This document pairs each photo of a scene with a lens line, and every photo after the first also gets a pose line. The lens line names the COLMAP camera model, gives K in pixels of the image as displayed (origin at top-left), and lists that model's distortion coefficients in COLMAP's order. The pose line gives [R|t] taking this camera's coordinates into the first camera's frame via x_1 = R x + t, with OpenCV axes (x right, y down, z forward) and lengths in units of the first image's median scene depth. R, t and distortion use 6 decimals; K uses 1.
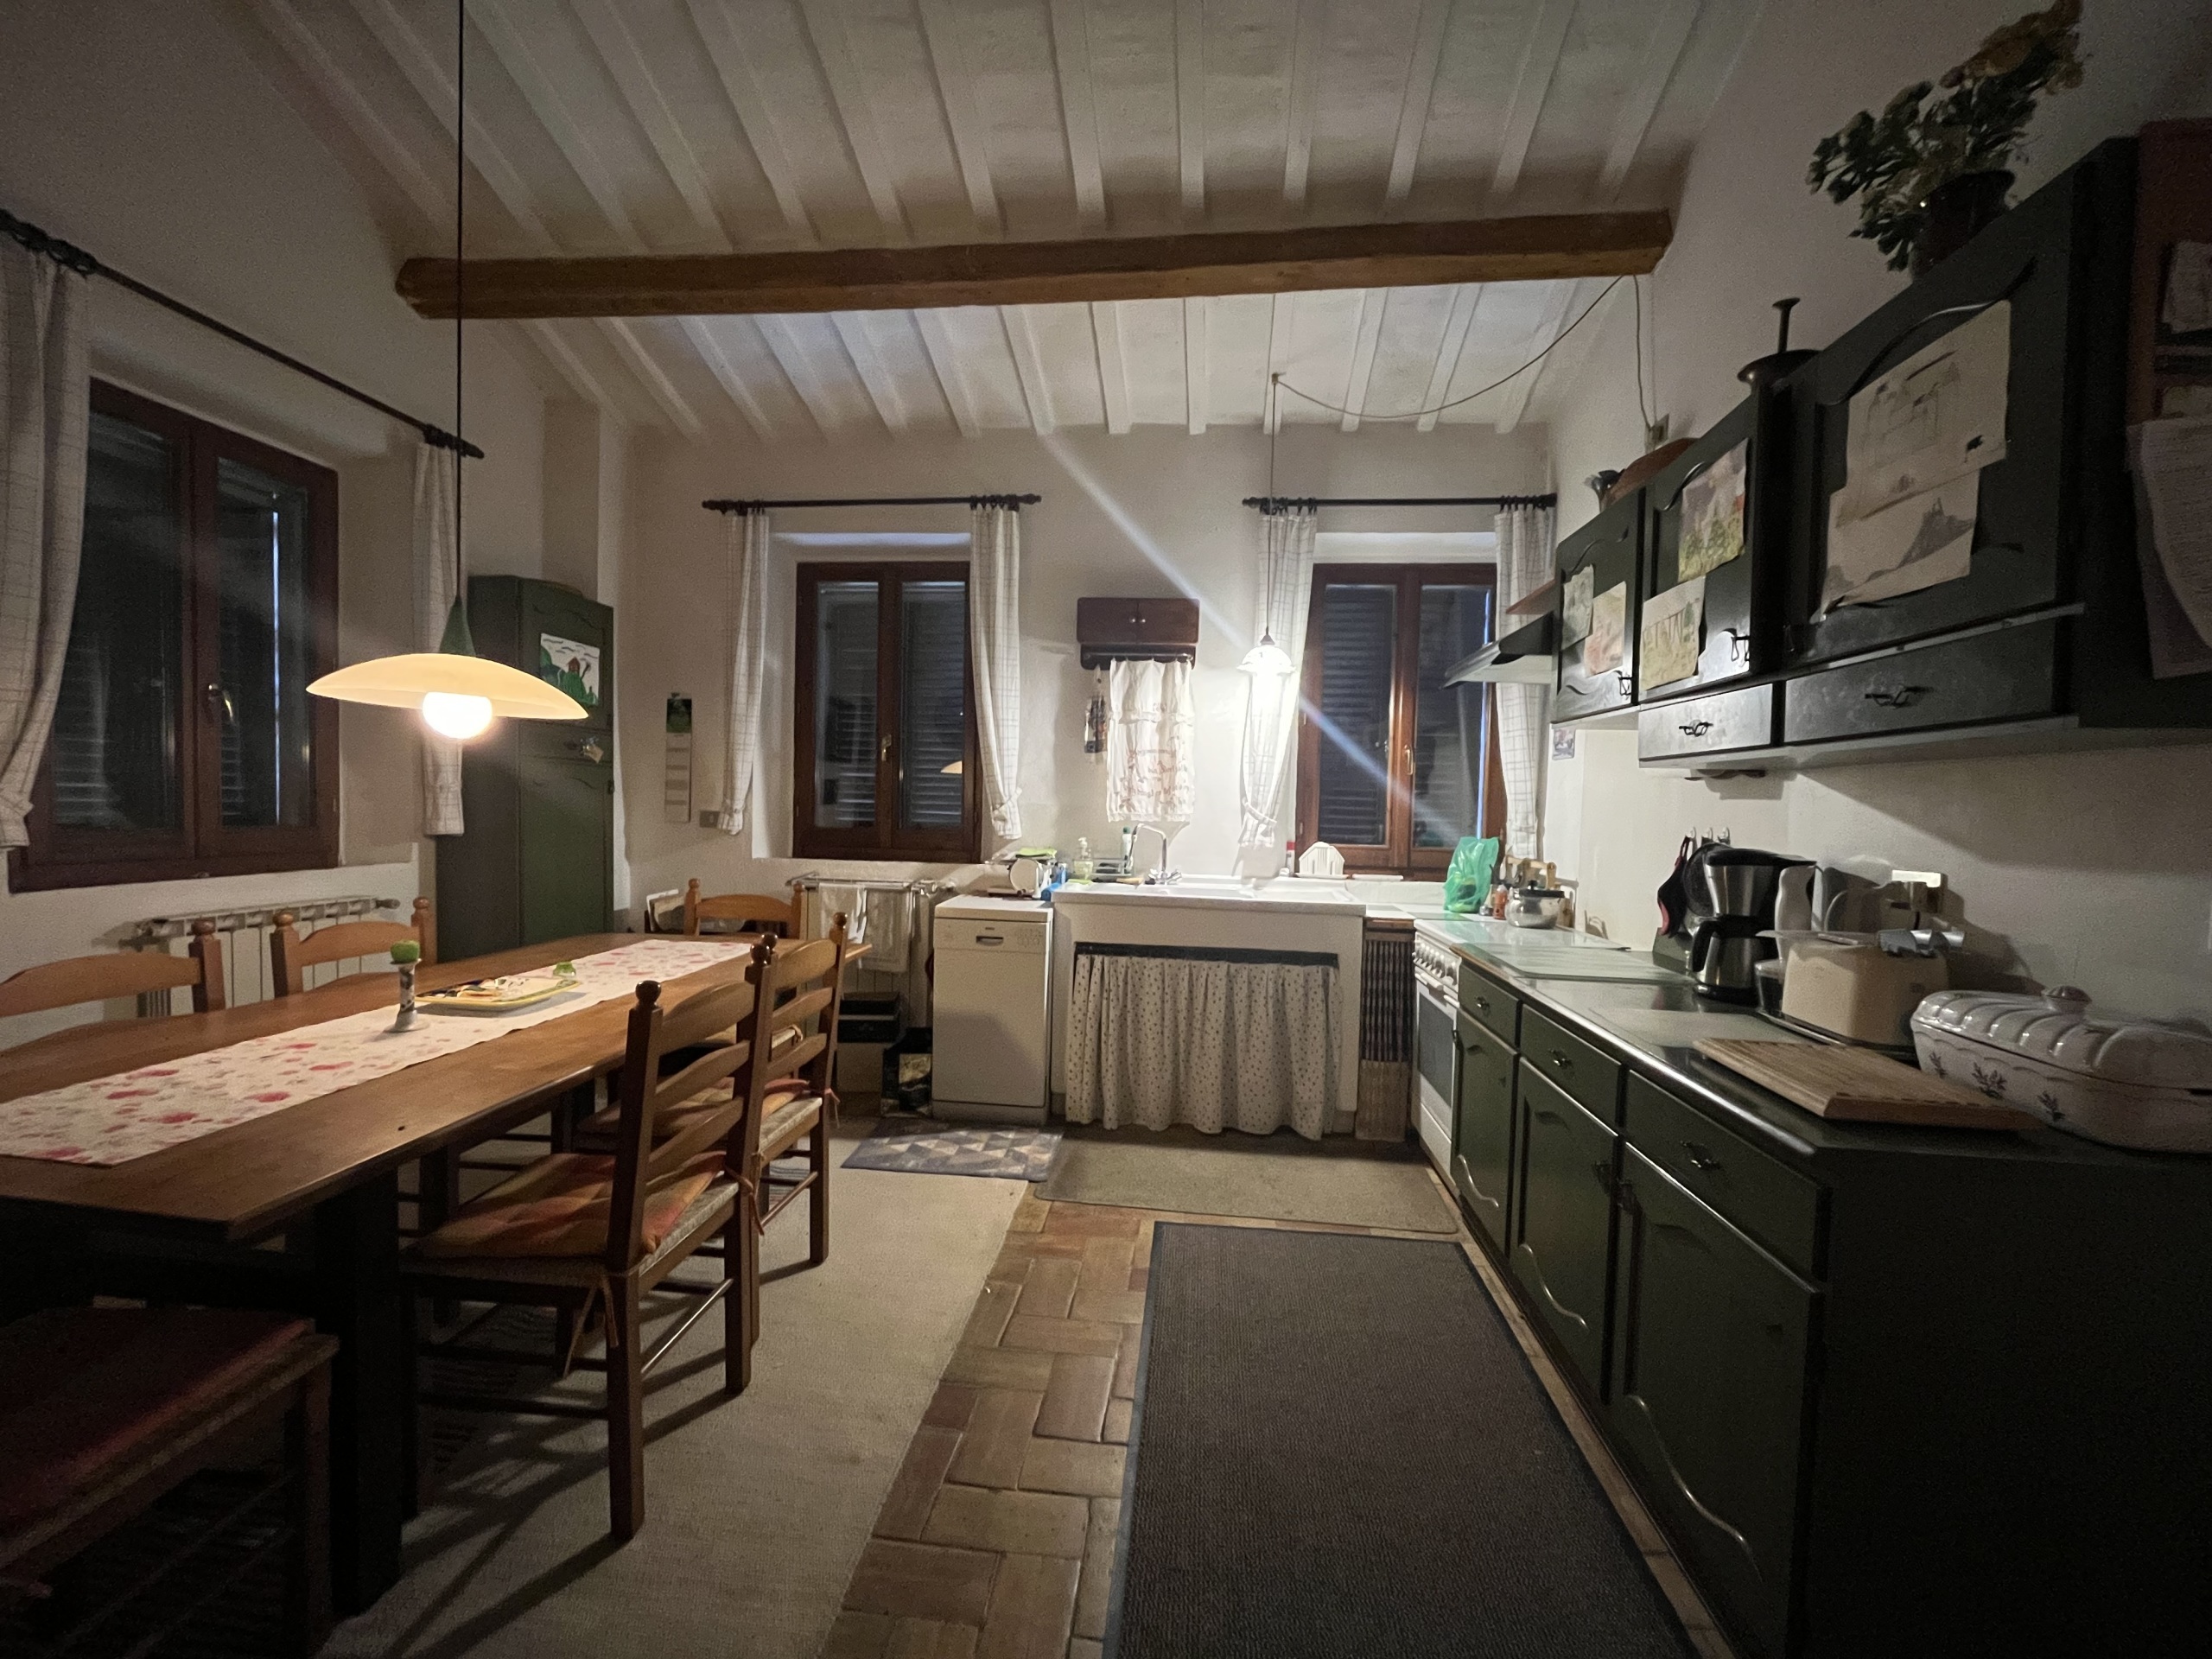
lens RADIAL K [[899.9, 0, 1102.8], [0, 899.9, 832.4], [0, 0, 1]] dist [-0.001372, -0.000009]
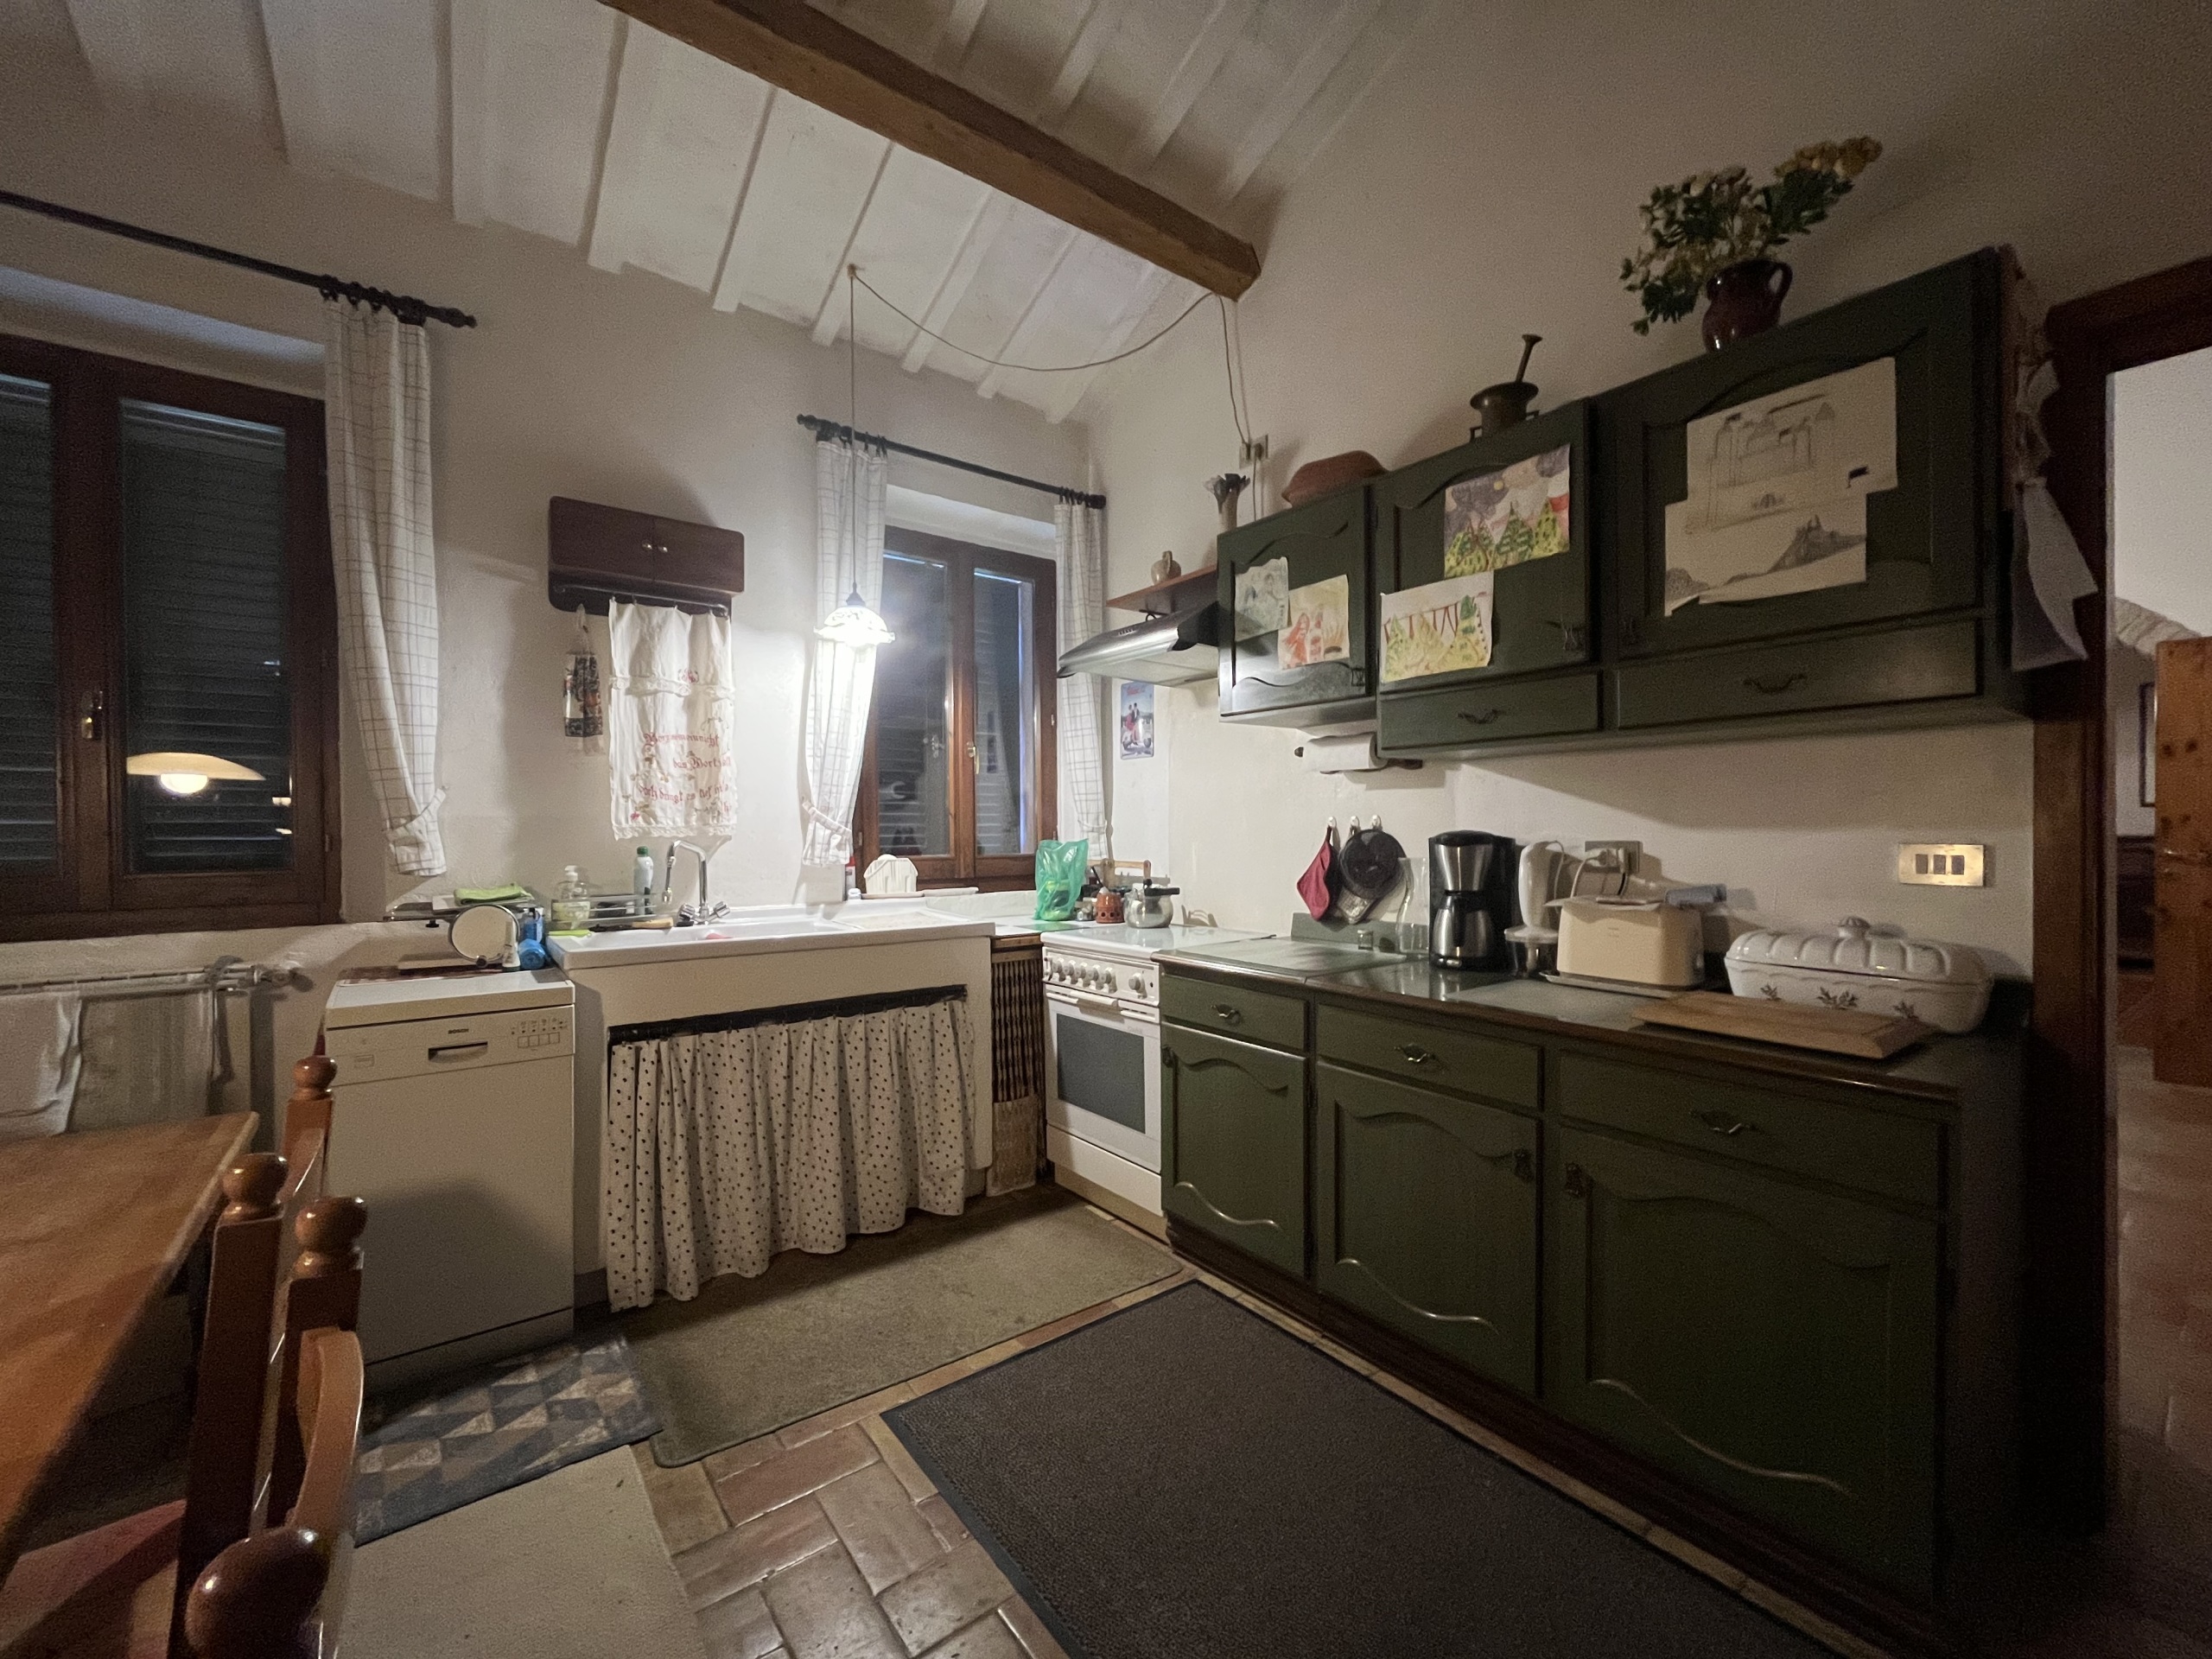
lens RADIAL K [[899.9, 0, 1102.8], [0, 899.9, 832.4], [0, 0, 1]] dist [-0.001372, -0.000009]
pose [[0.725590, -0.034191, 0.687277, -0.213383], [0.047345, 0.998879, -0.000292, 0.000136], [-0.686497, 0.032751, 0.726395, 0.294076]]
